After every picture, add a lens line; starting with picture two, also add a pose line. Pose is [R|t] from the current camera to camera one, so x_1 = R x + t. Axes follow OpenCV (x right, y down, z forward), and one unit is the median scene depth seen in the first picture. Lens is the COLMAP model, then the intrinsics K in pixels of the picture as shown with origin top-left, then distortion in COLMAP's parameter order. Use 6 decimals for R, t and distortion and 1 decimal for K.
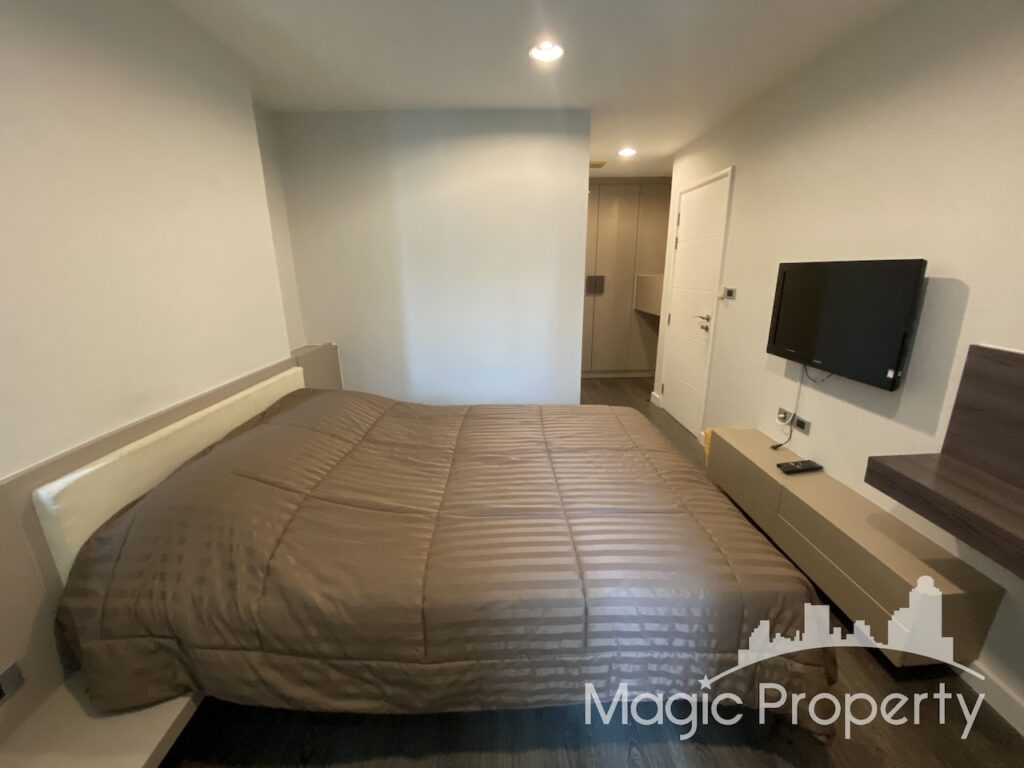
lens RADIAL K [[413.8, 0, 509.6], [0, 413.8, 383.4], [0, 0, 1]] dist [0.029783, -0.022555]
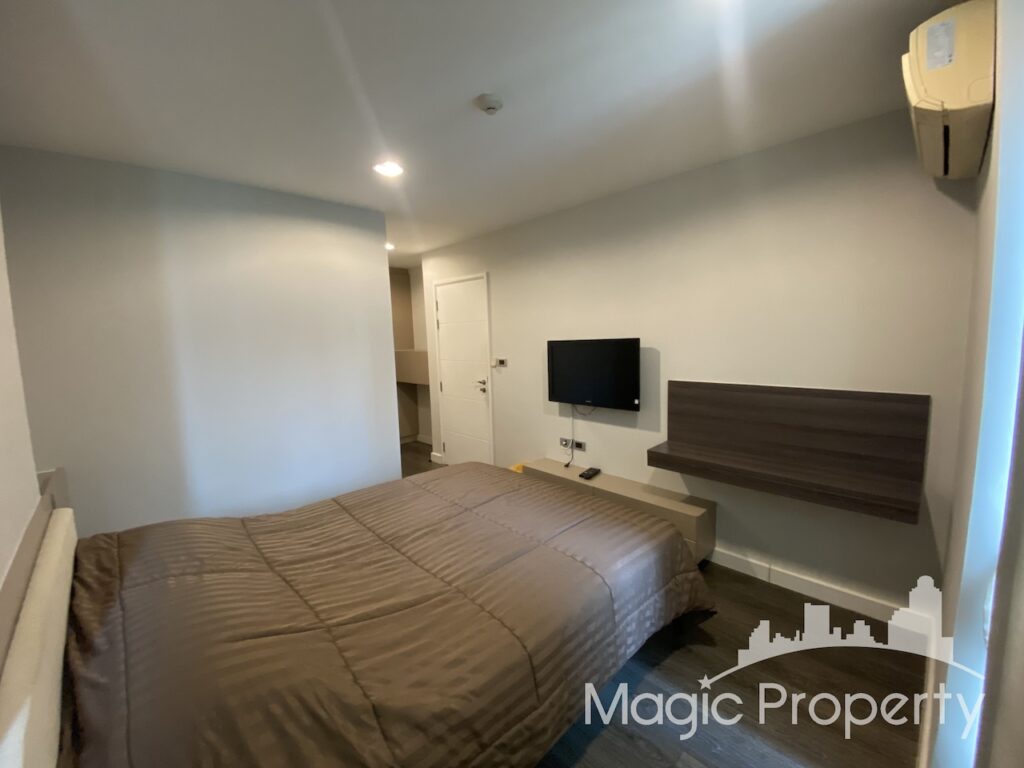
lens RADIAL K [[413.8, 0, 509.6], [0, 413.8, 383.4], [0, 0, 1]] dist [0.029783, -0.022555]
pose [[0.732303, -0.090456, 0.674945, -0.444585], [0.203422, 0.974941, -0.090047, -0.033600], [-0.649886, 0.203241, 0.732353, 0.039346]]
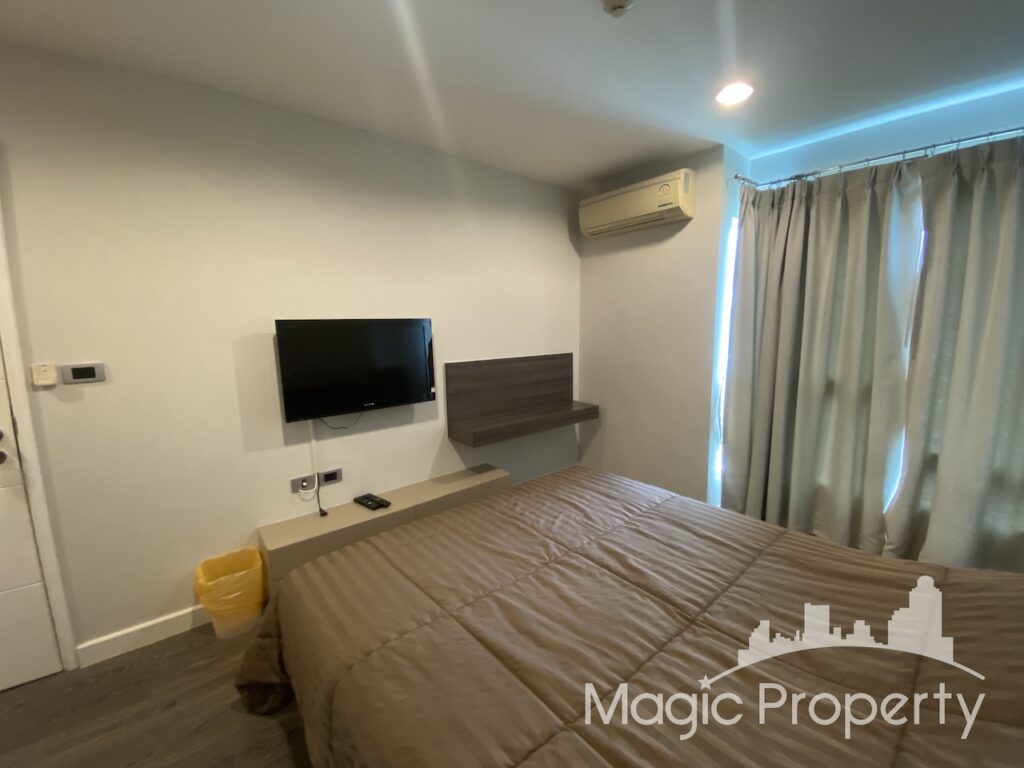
lens RADIAL K [[413.8, 0, 509.6], [0, 413.8, 383.4], [0, 0, 1]] dist [0.029783, -0.022555]
pose [[-0.629482, -0.091562, 0.771601, -0.314106], [0.230023, 0.926563, 0.297607, -0.301760], [-0.742187, 0.364824, -0.562193, 1.139135]]
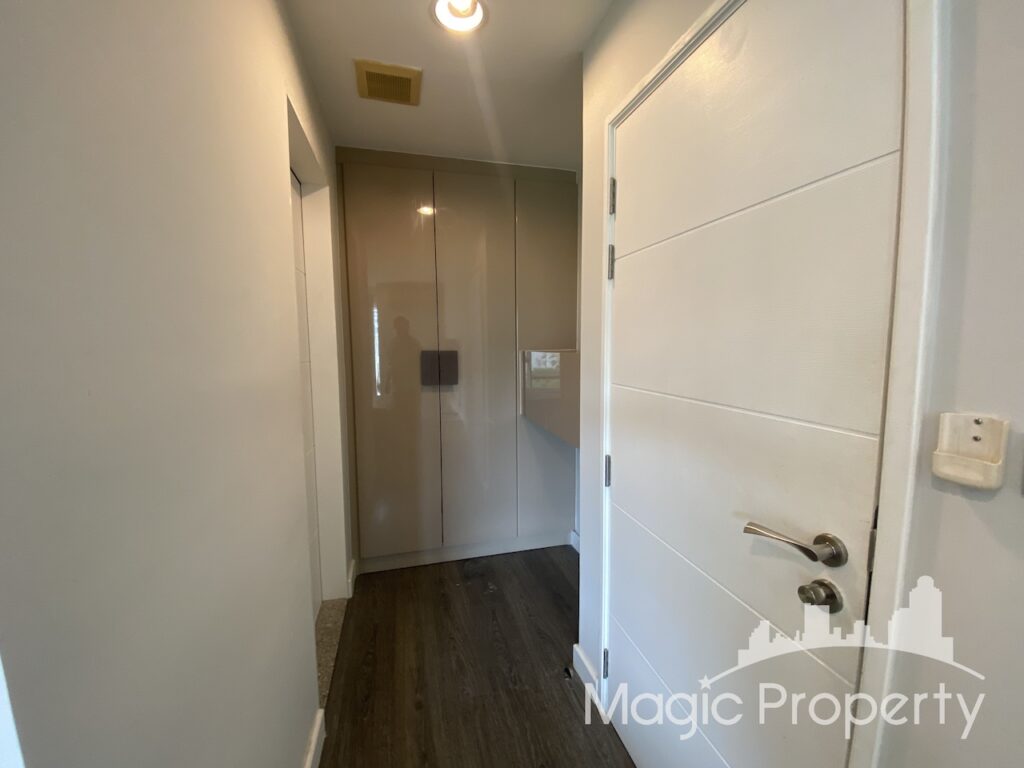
lens RADIAL K [[413.8, 0, 509.6], [0, 413.8, 383.4], [0, 0, 1]] dist [0.029783, -0.022555]
pose [[0.972907, -0.019741, 0.230354, 0.384596], [0.059325, 0.984304, -0.166208, -0.300818], [-0.223457, 0.175371, 0.958808, 1.153718]]
